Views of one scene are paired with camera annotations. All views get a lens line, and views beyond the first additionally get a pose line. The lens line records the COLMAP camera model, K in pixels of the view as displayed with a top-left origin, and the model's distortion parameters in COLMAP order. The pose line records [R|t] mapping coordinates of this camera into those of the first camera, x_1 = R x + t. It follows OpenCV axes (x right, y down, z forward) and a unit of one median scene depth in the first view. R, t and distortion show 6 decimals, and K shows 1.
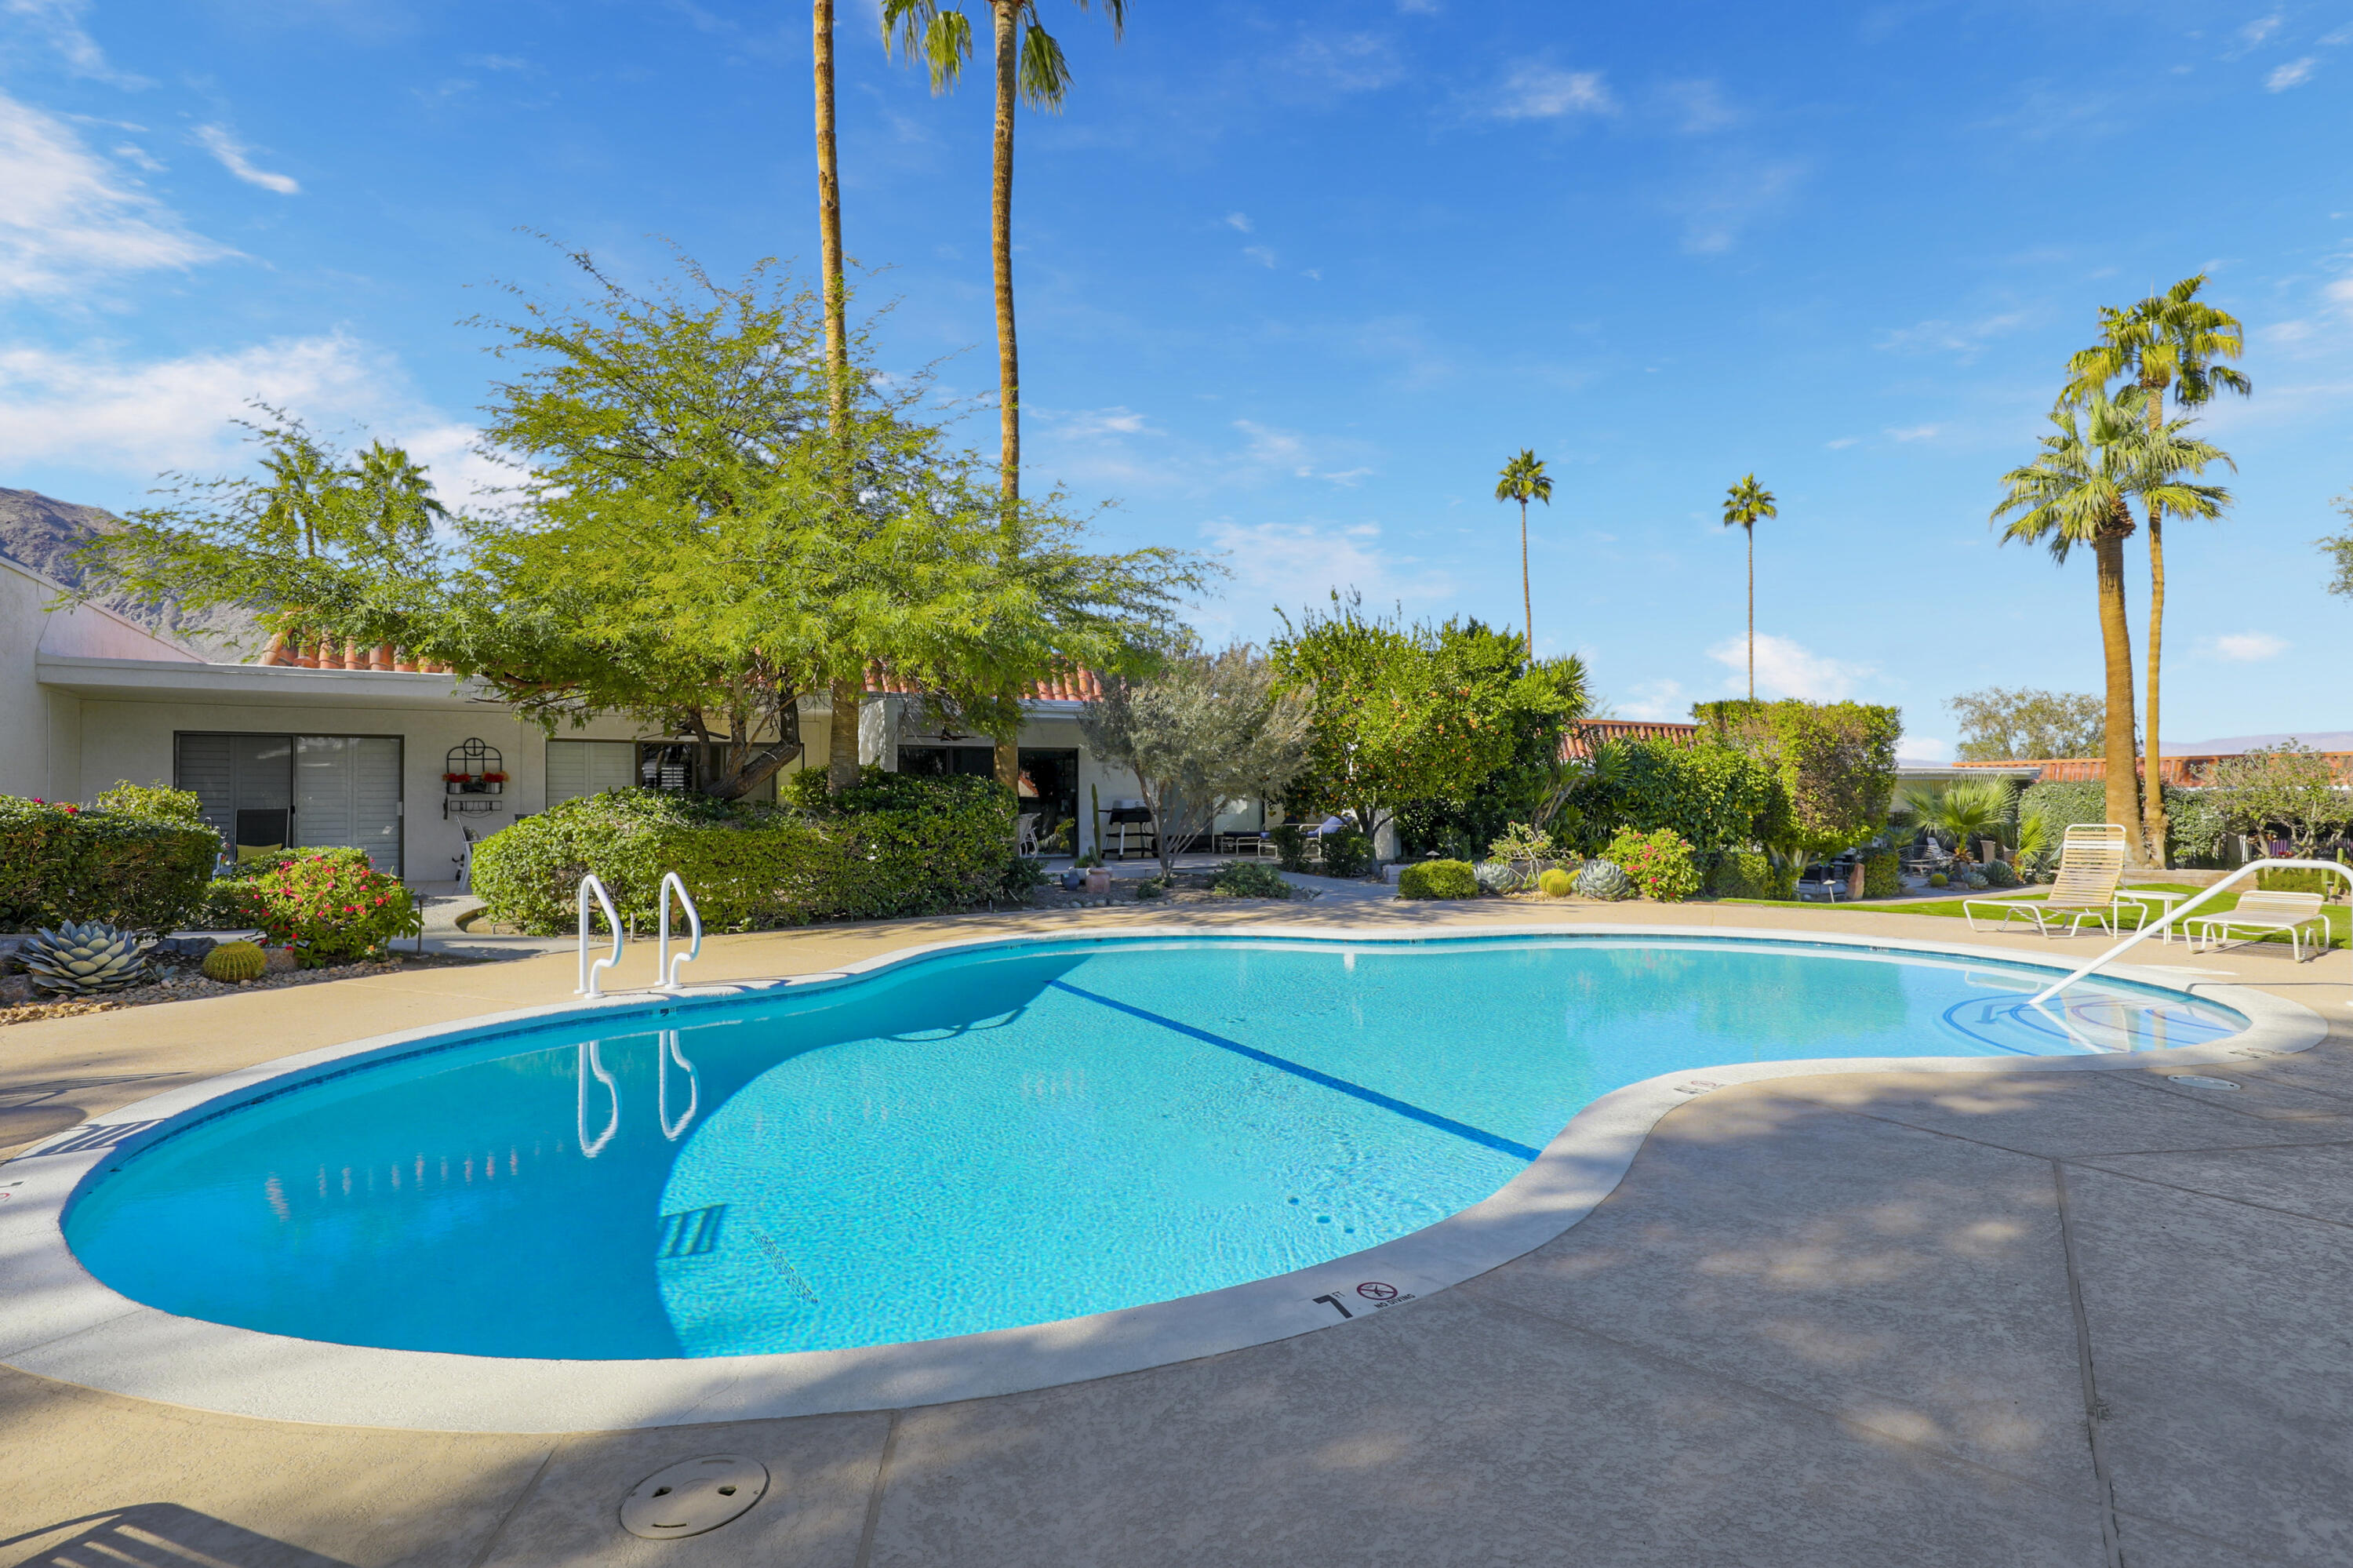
lens RADIAL K [[1514.0, 0, 1183.0], [0, 1514.0, 714.9], [0, 0, 1]] dist [-0.000860, -0.002879]
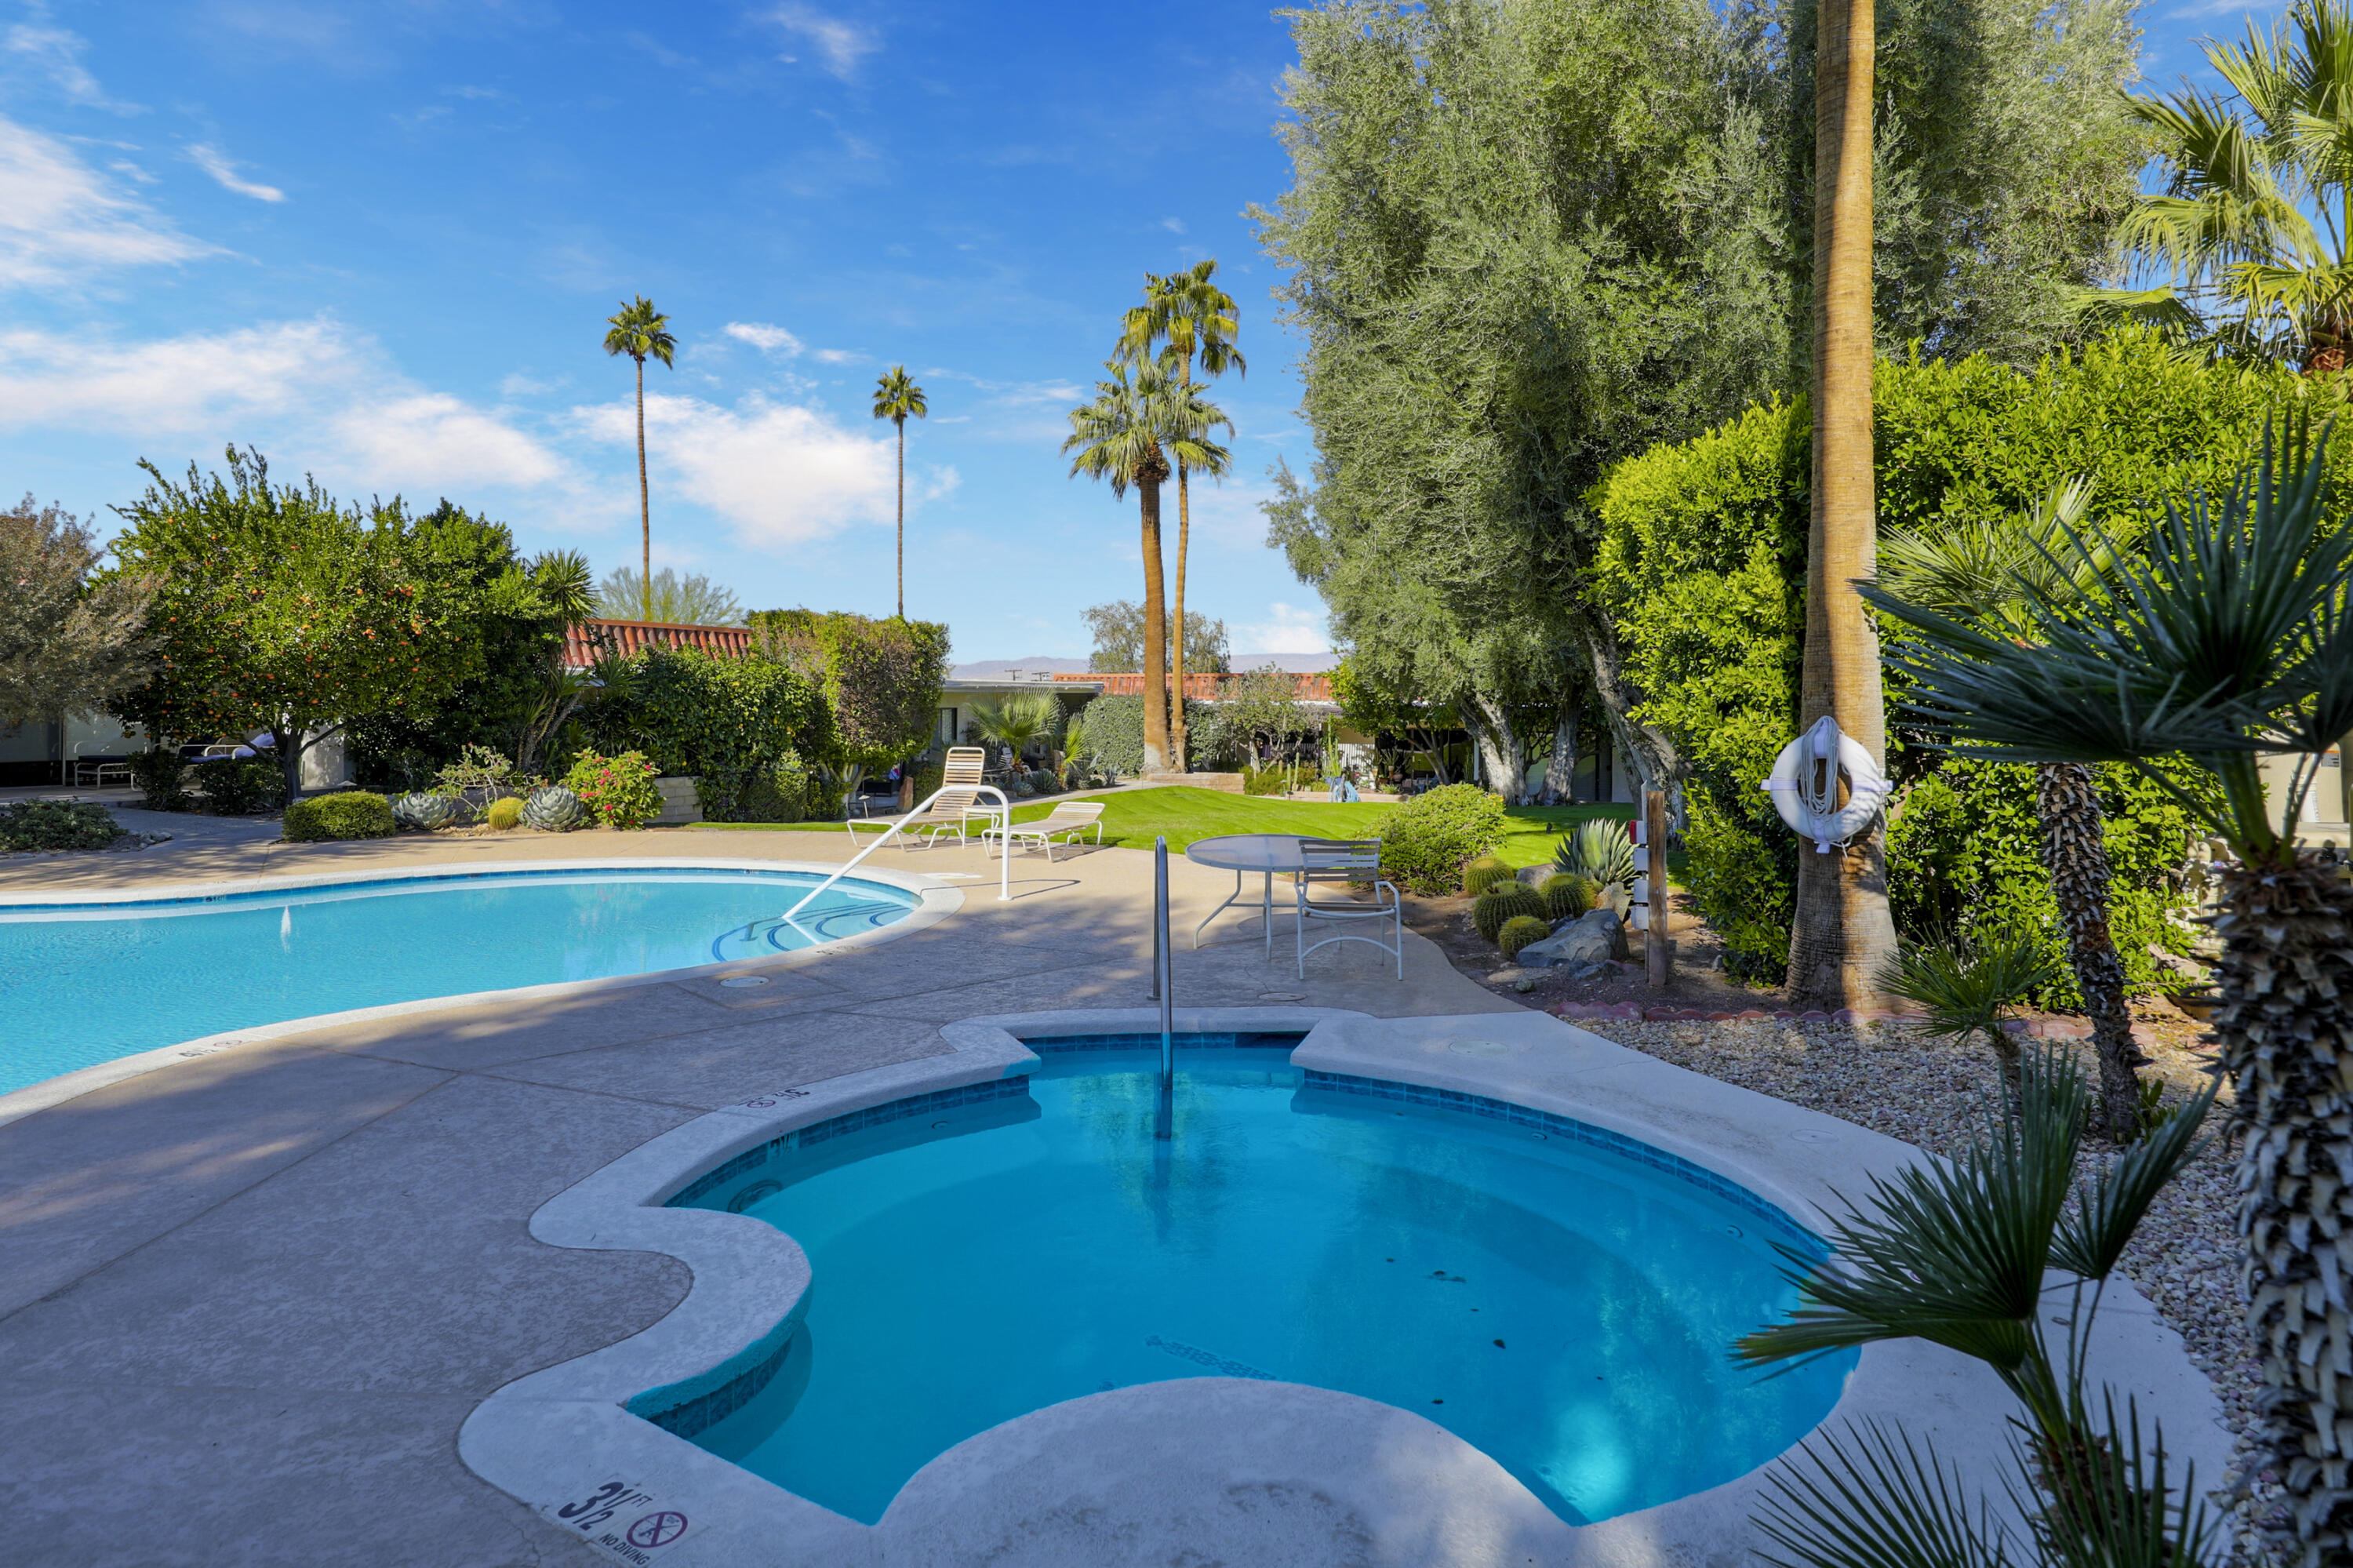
lens RADIAL K [[1514.0, 0, 1183.0], [0, 1514.0, 714.9], [0, 0, 1]] dist [-0.000860, -0.002879]
pose [[0.725496, 0.009500, 0.688161, -0.115887], [-0.038626, 0.998891, 0.026931, 0.021222], [-0.687142, -0.046119, 0.725058, 0.130271]]
